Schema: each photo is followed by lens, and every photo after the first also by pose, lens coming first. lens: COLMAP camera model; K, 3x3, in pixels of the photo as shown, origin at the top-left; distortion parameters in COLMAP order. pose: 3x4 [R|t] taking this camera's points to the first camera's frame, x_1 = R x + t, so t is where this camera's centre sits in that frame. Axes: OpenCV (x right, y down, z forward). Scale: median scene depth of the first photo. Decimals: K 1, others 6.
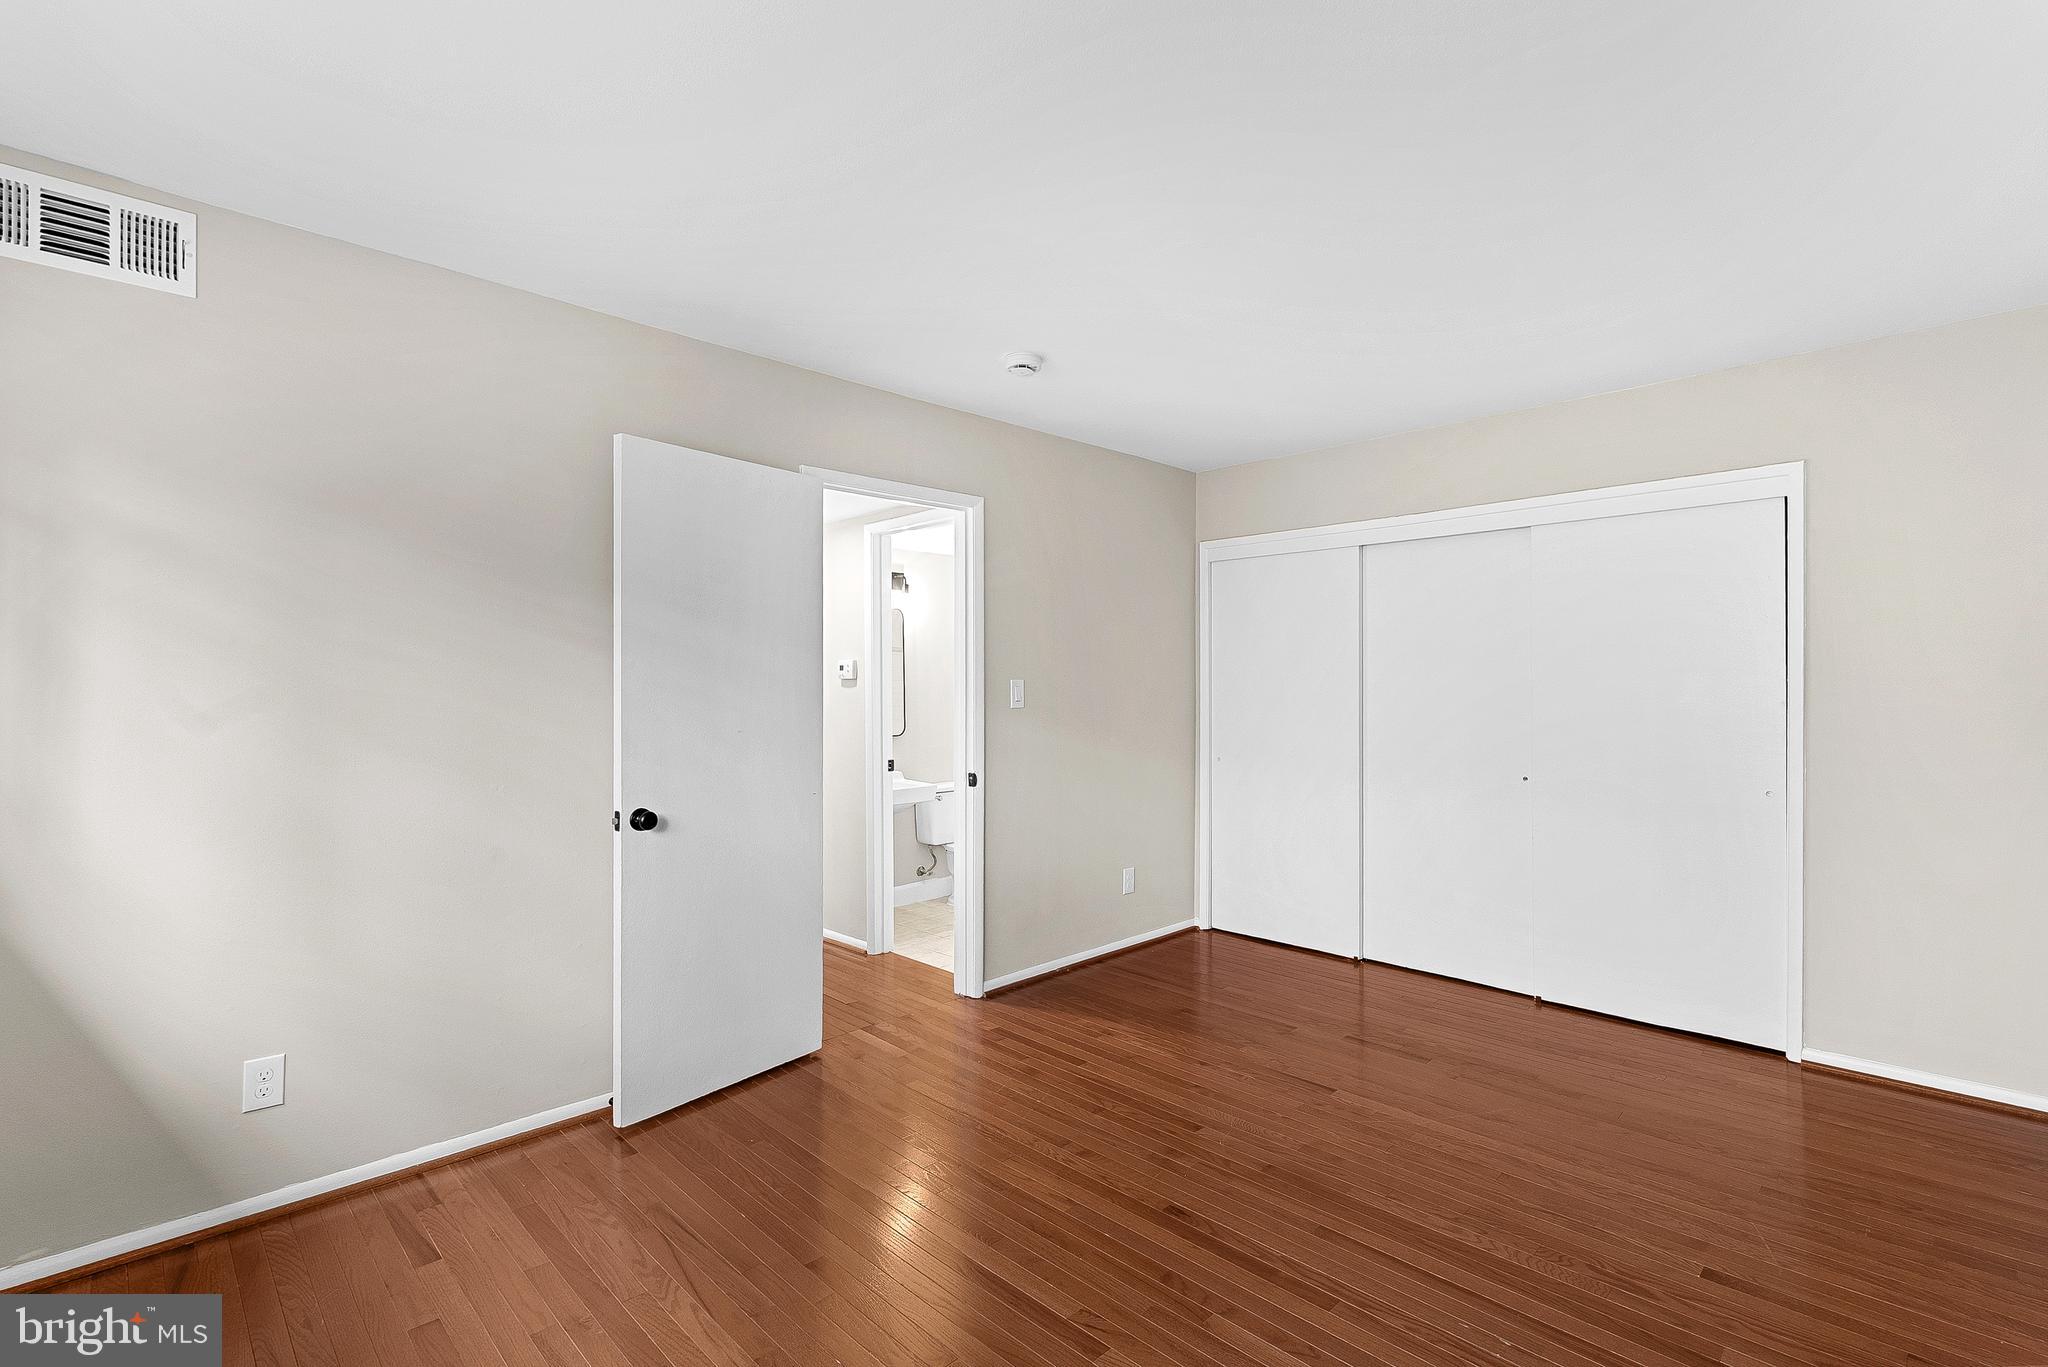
lens RADIAL K [[921.4, 0, 1010.7], [0, 921.4, 690.2], [0, 0, 1]] dist [-0.007000, 0.001815]
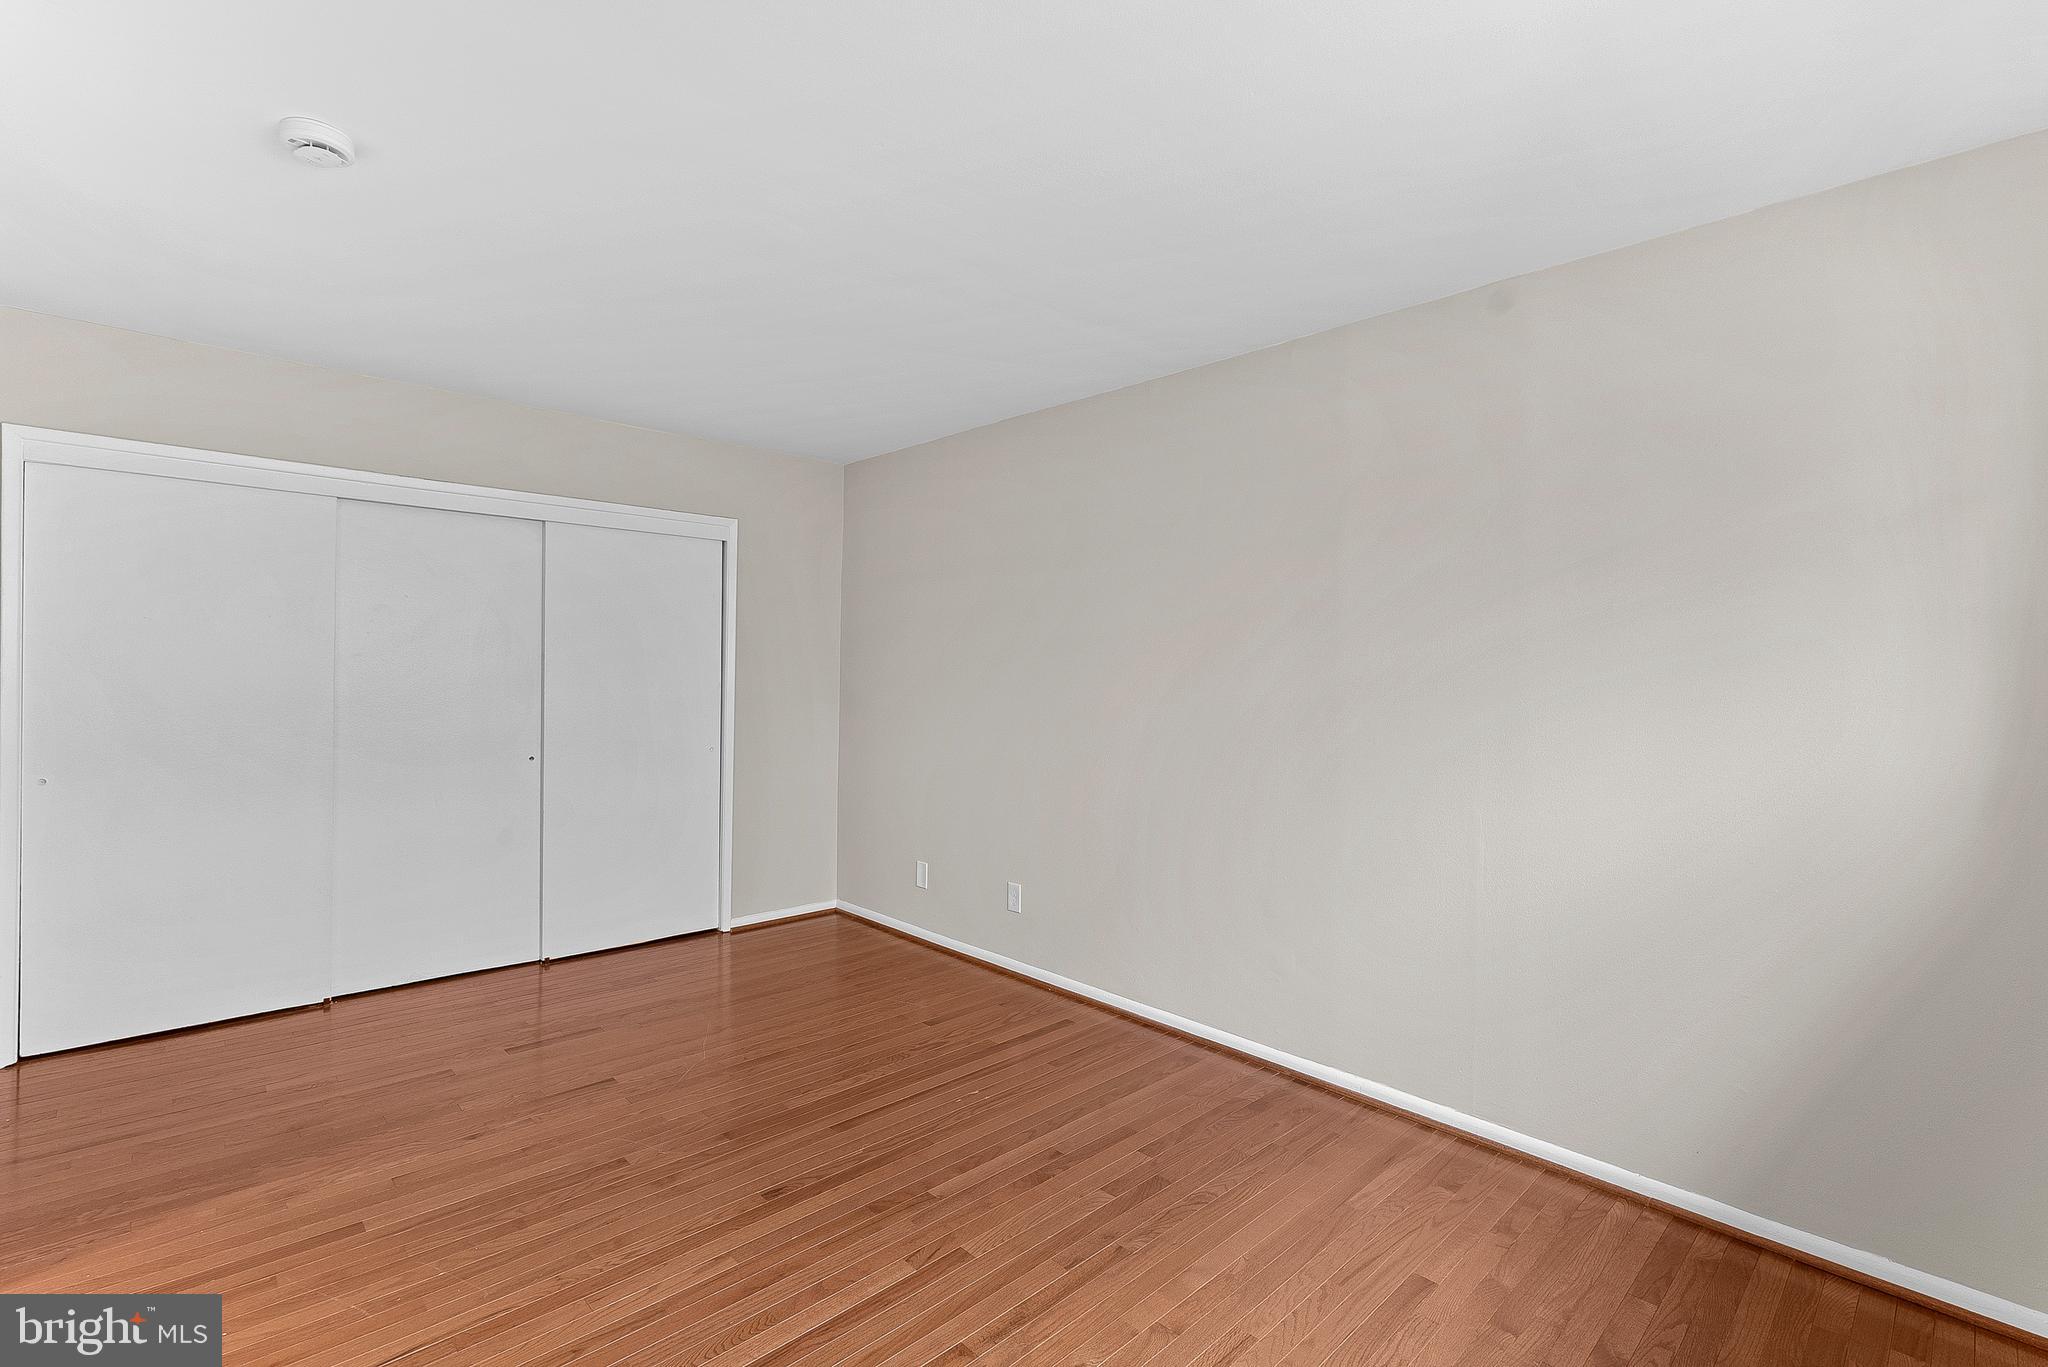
lens RADIAL K [[921.4, 0, 1015.7], [0, 921.4, 677.5], [0, 0, 1]] dist [-0.007000, 0.001815]
pose [[0.020926, -0.001410, 0.999780, -0.637283], [-0.008695, 0.999961, 0.001593, -0.003278], [-0.999743, -0.008727, 0.020913, 0.554278]]
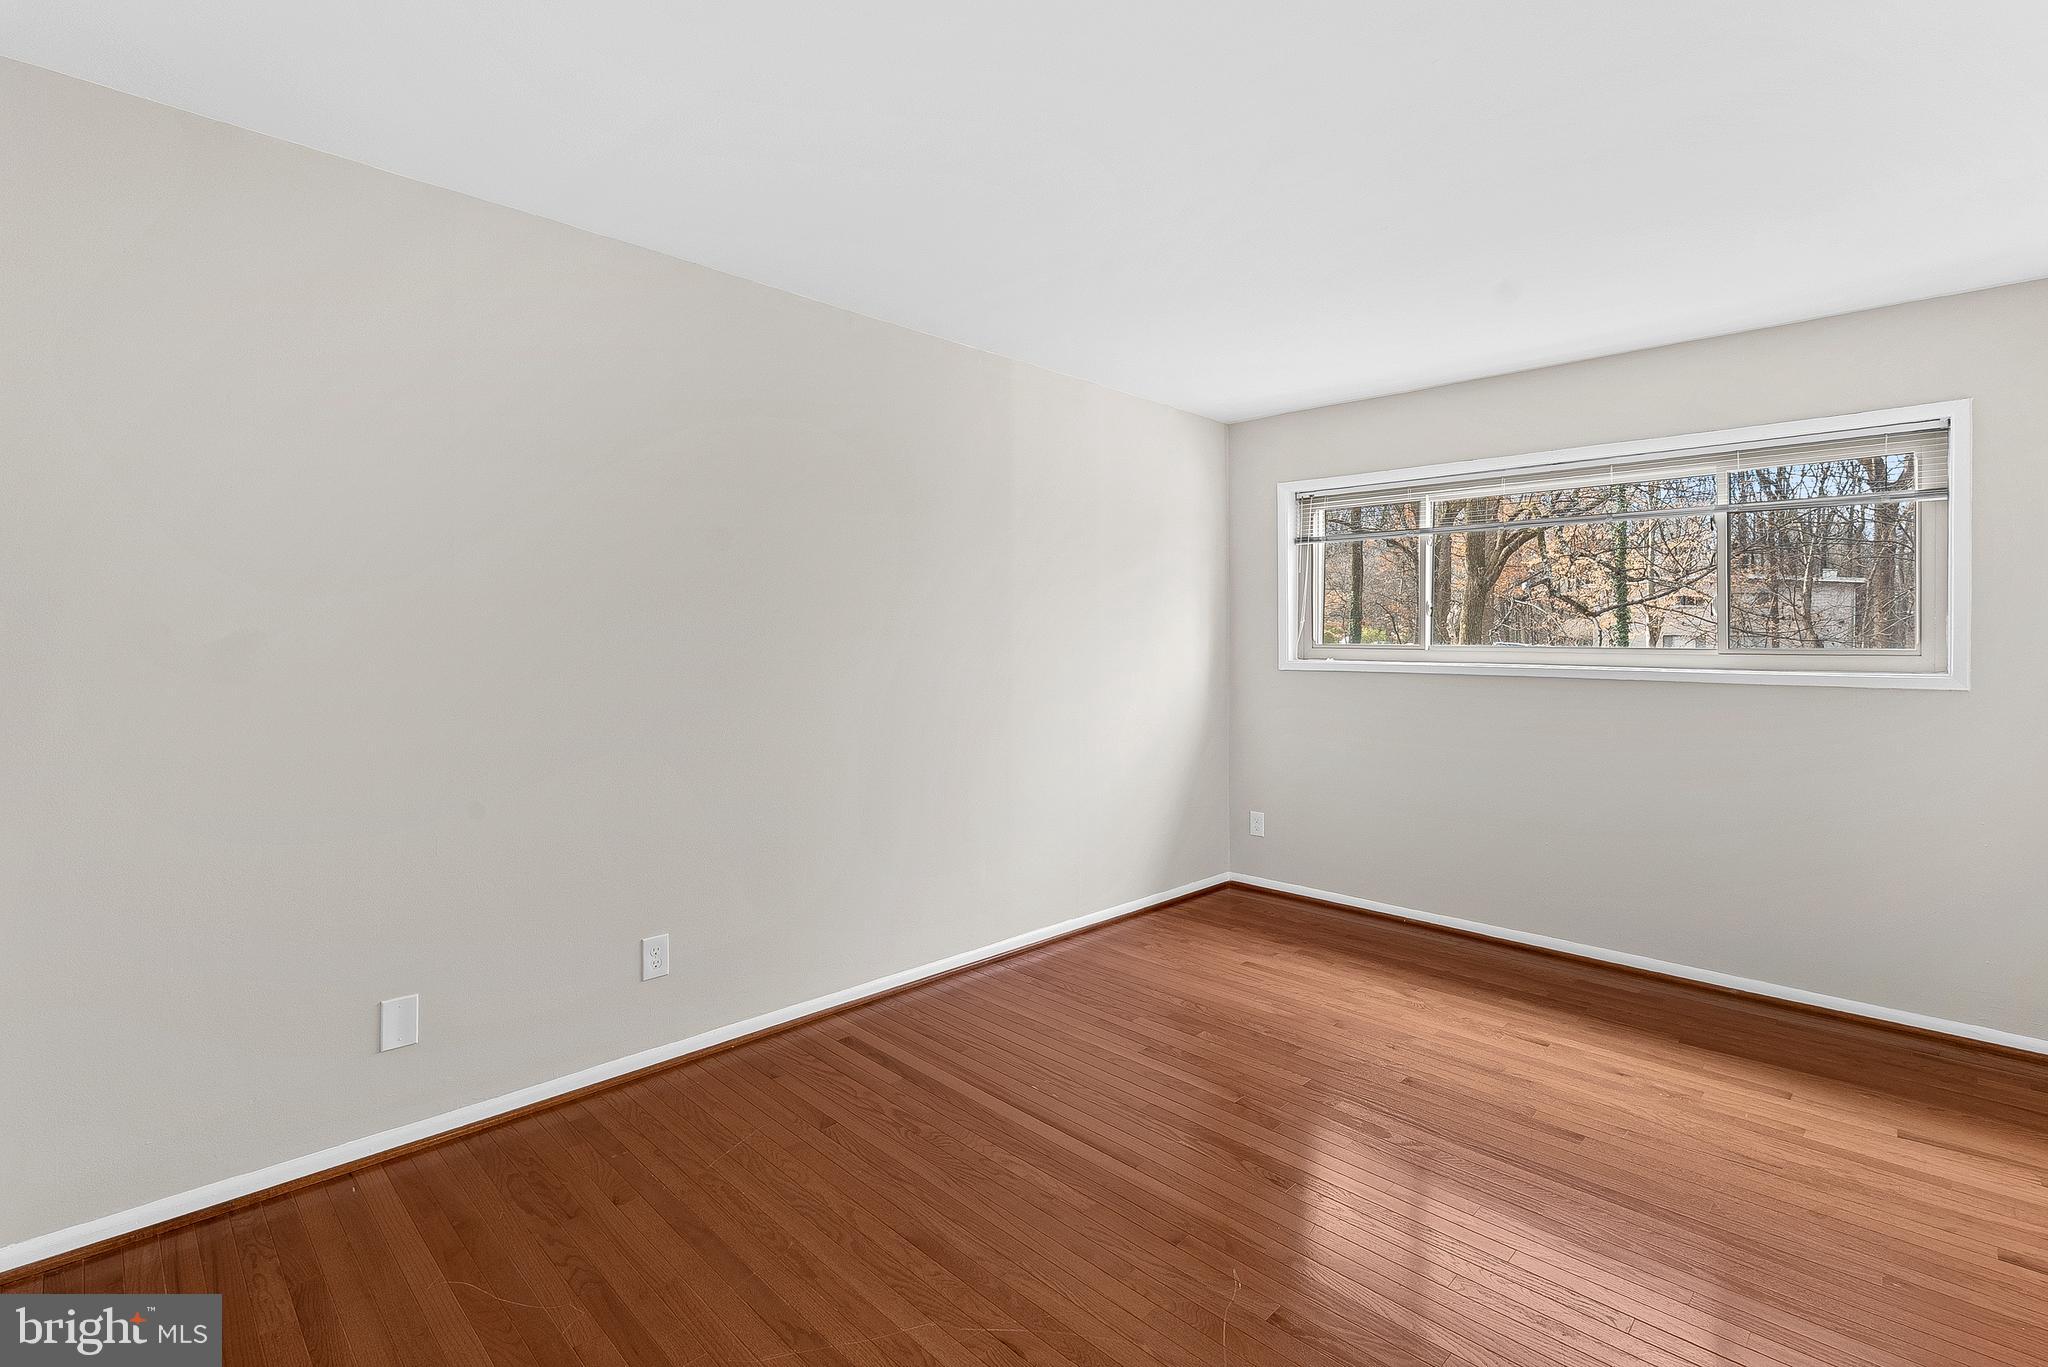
lens RADIAL K [[921.4, 0, 999.4], [0, 921.4, 632.9], [0, 0, 1]] dist [-0.007000, 0.001815]
pose [[-0.999945, -0.008192, -0.006577, 0.370227], [-0.008134, 0.999927, -0.008891, 0.000515], [0.006649, -0.008837, -0.999939, 1.508619]]
